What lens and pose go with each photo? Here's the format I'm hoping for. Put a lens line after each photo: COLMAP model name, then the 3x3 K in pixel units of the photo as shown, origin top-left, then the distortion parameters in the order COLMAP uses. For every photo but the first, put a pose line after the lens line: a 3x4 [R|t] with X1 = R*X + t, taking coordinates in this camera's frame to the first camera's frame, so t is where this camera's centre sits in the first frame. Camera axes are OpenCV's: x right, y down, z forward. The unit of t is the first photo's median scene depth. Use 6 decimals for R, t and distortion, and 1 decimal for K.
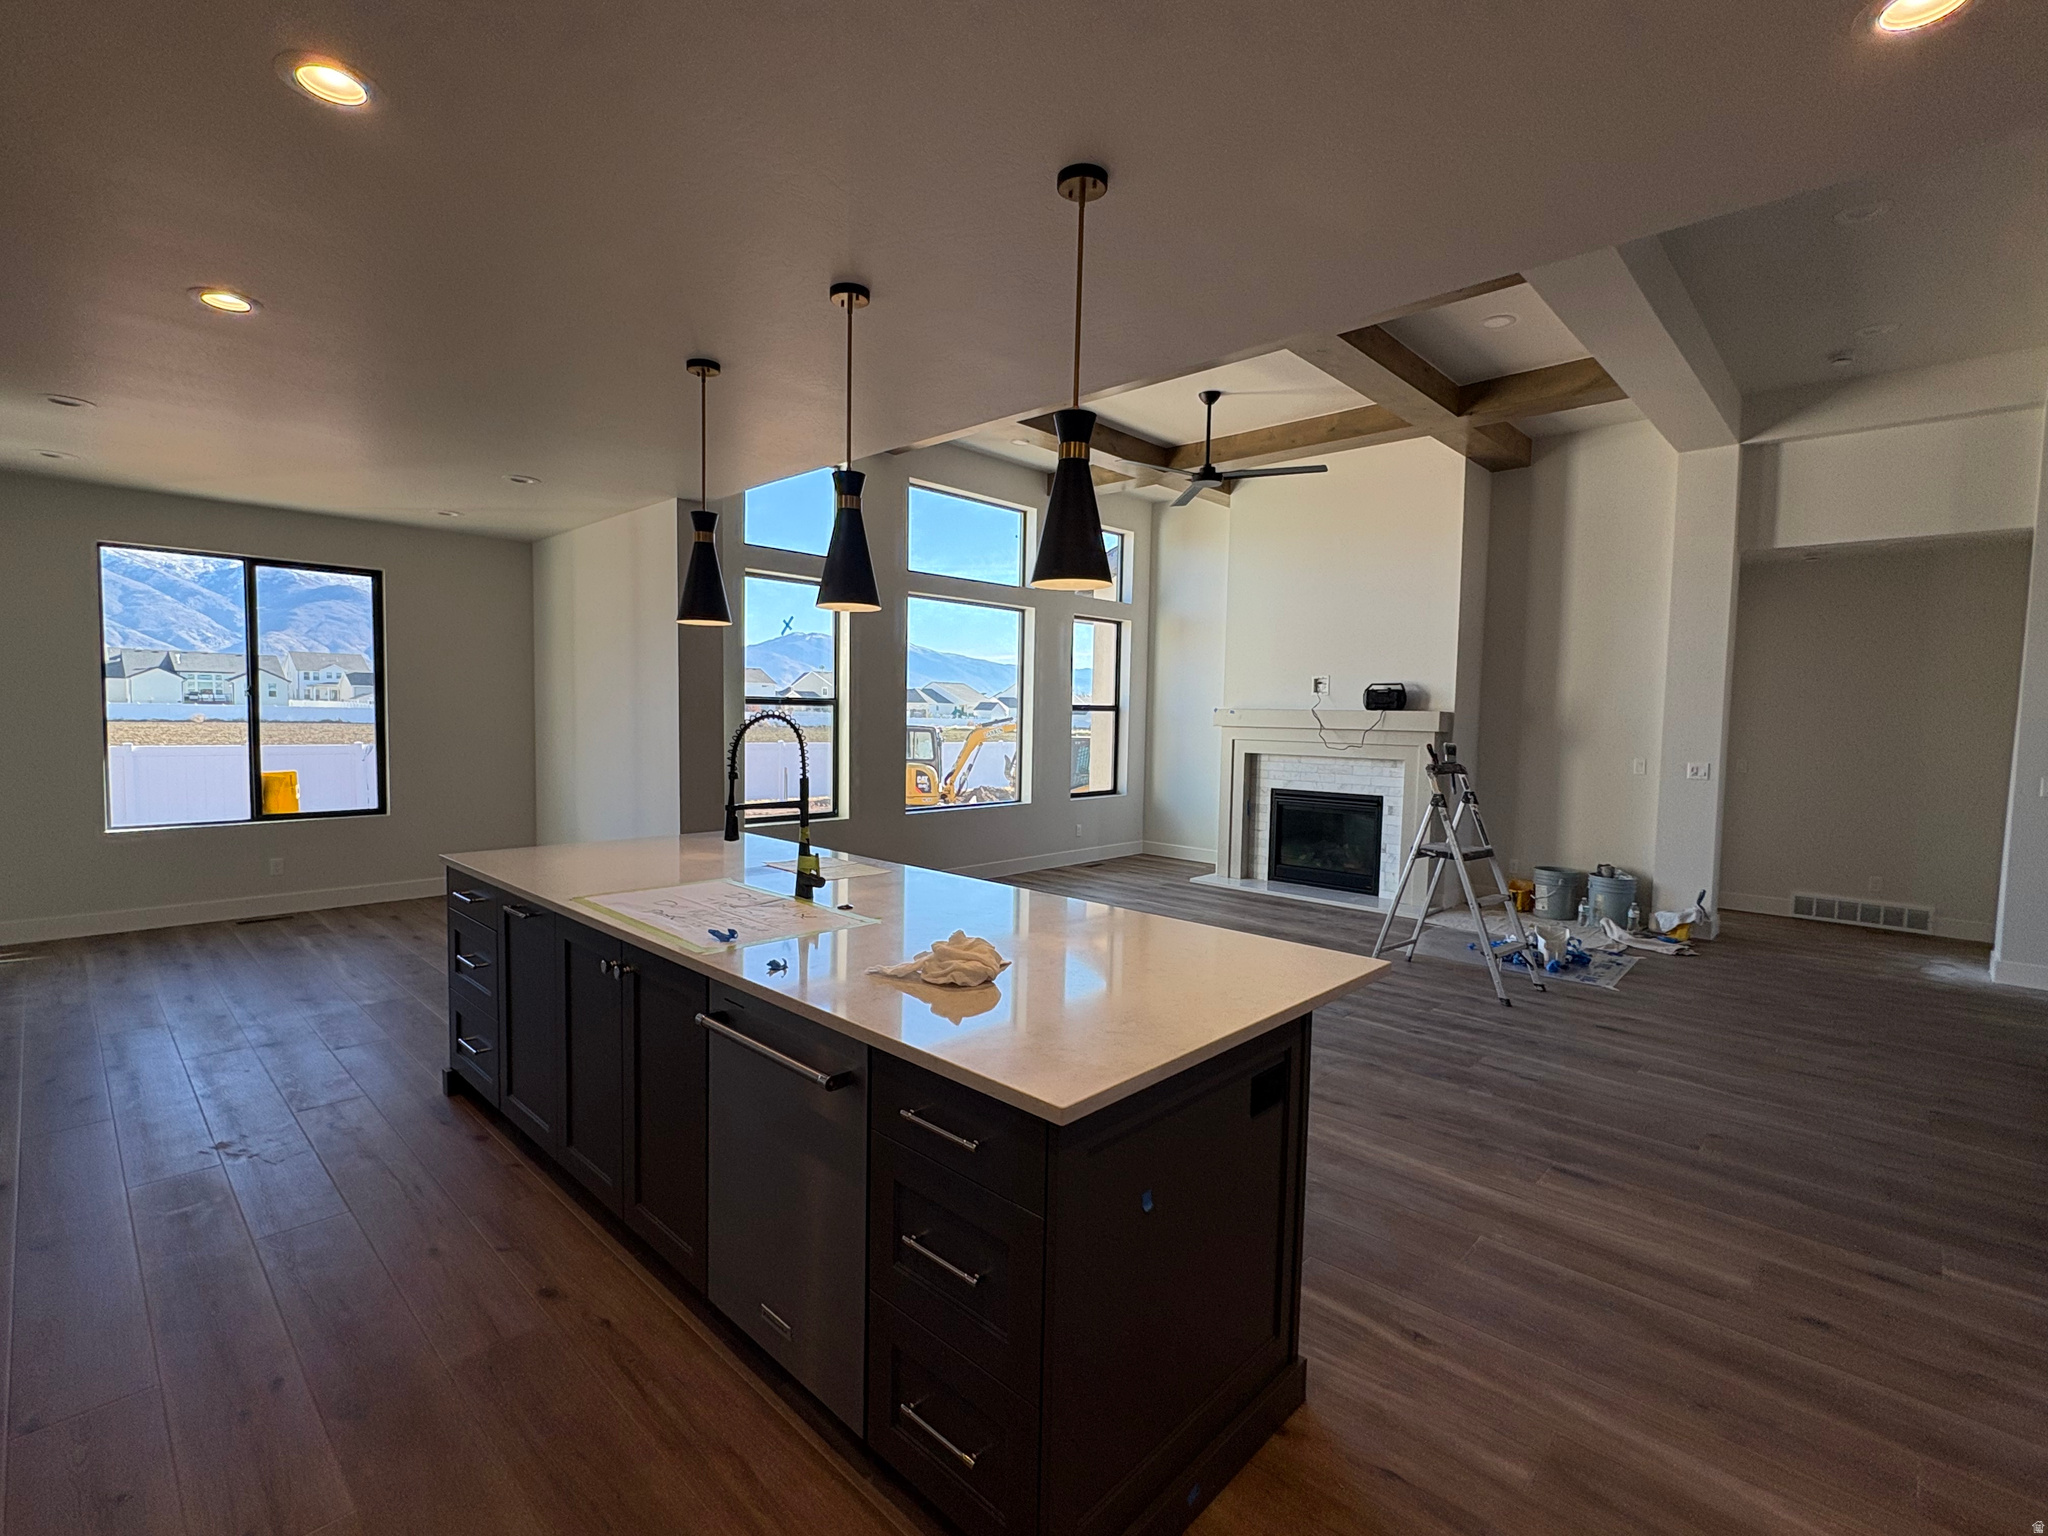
lens RADIAL K [[942.4, 0, 1011.7], [0, 942.4, 770.6], [0, 0, 1]] dist [-0.003009, -0.000338]
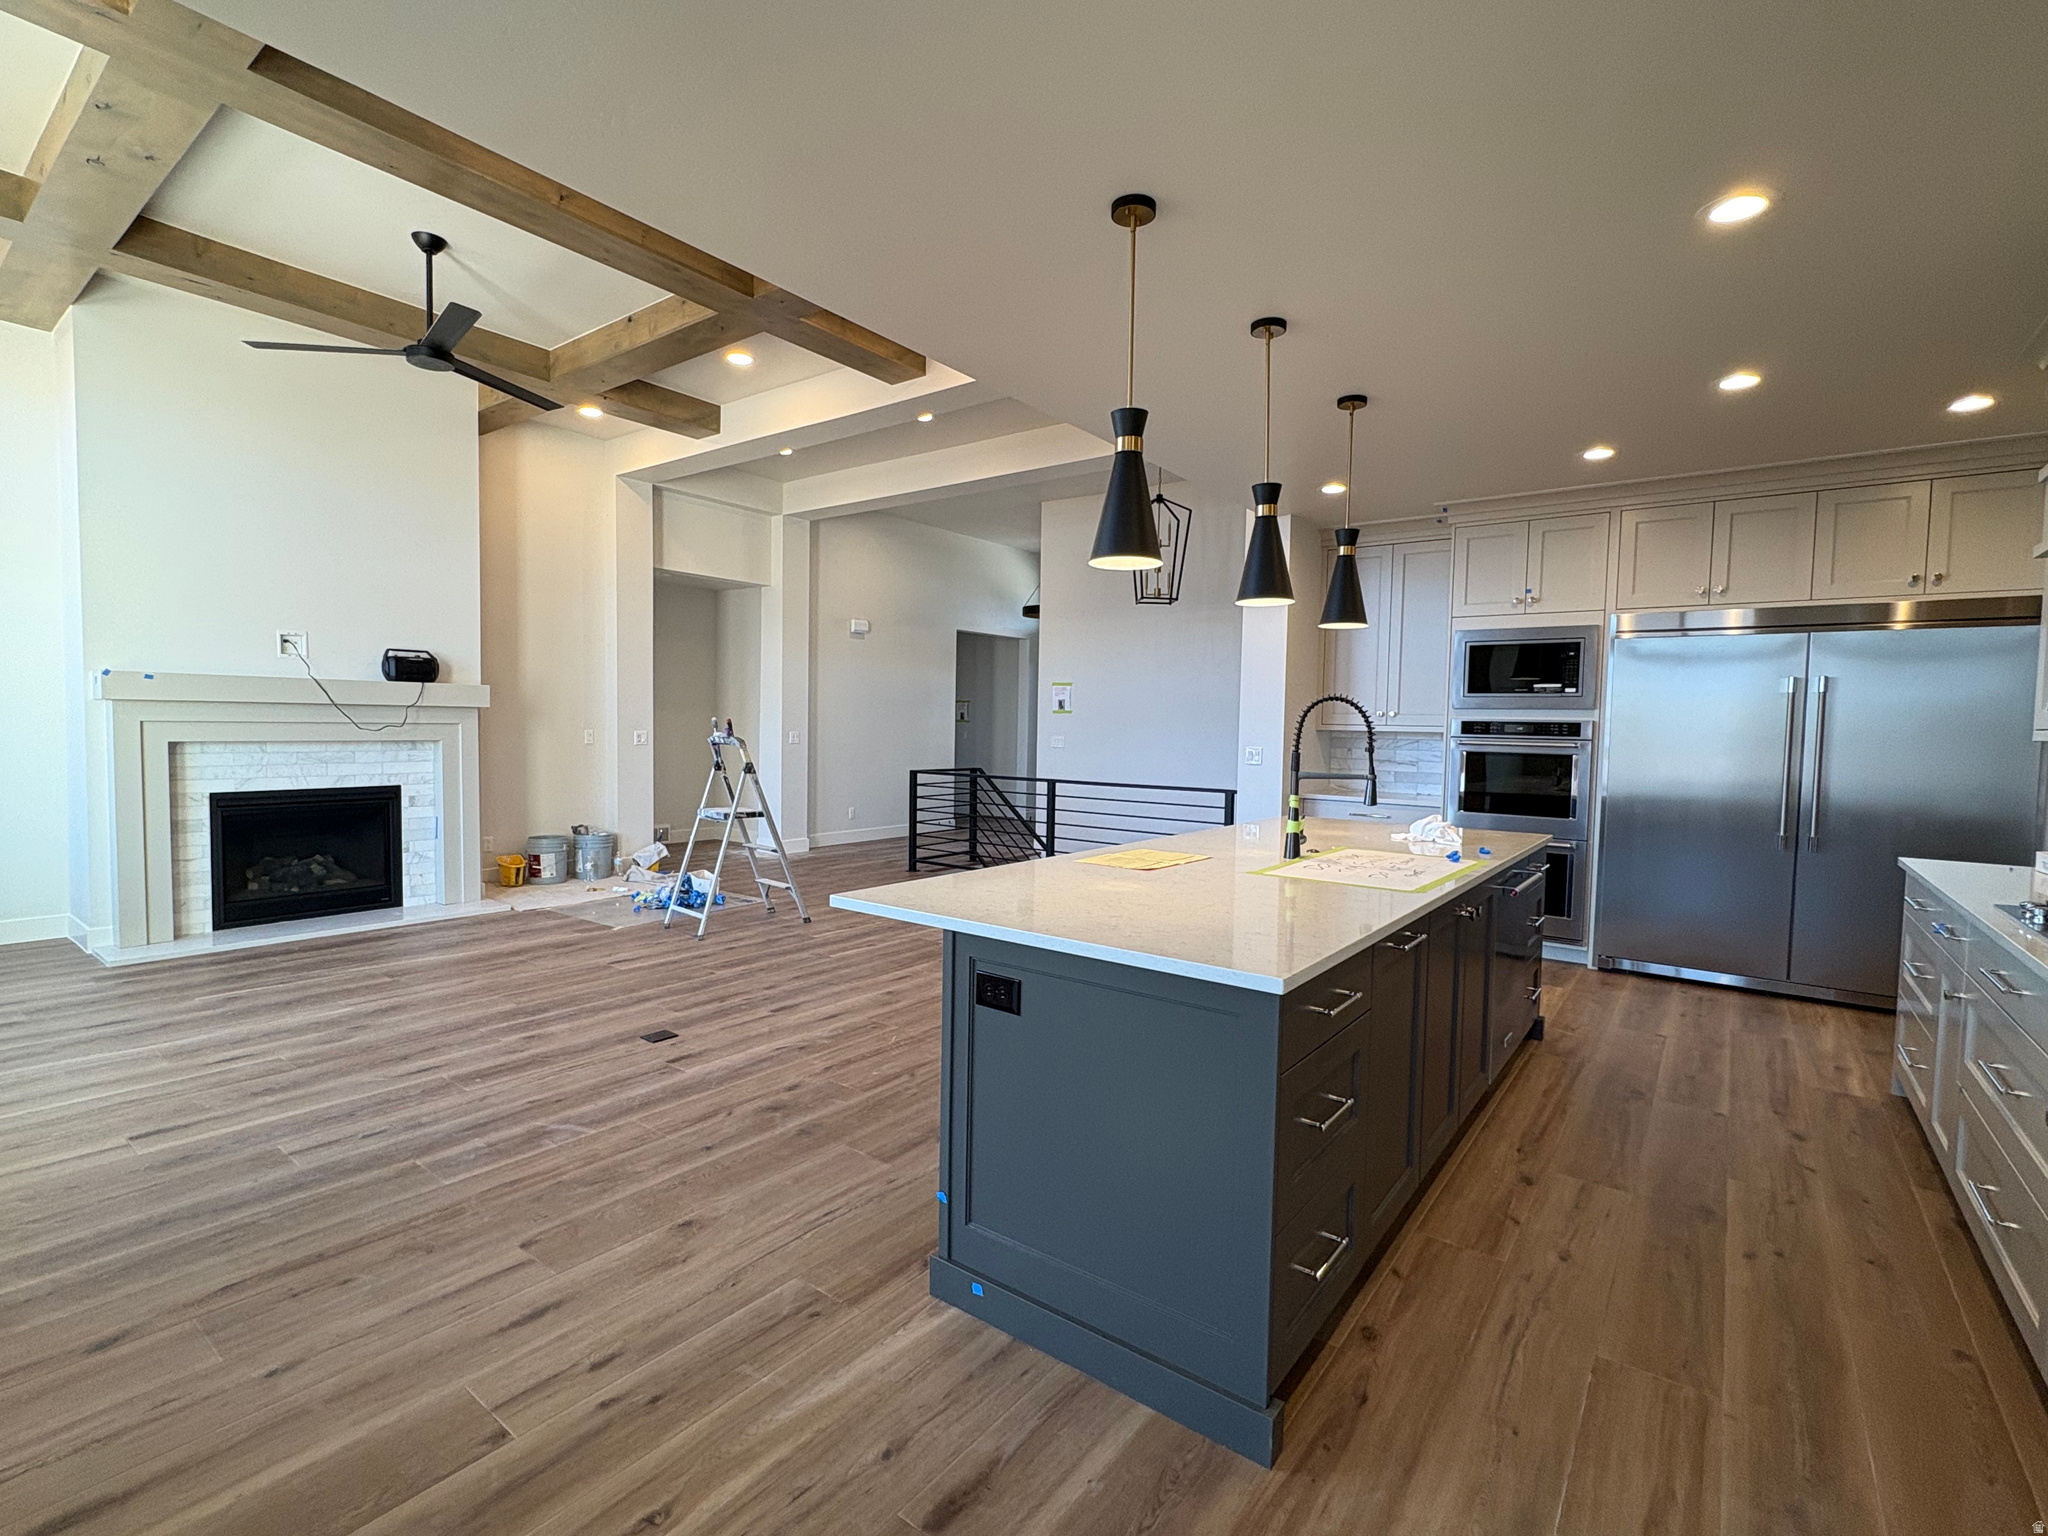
lens RADIAL K [[942.4, 0, 1011.7], [0, 942.4, 770.6], [0, 0, 1]] dist [-0.003009, -0.000338]
pose [[-0.120457, -0.066550, 0.990485, -0.502690], [0.044422, 0.996390, 0.072349, -0.022432], [-0.991724, 0.052714, -0.117066, 0.569281]]
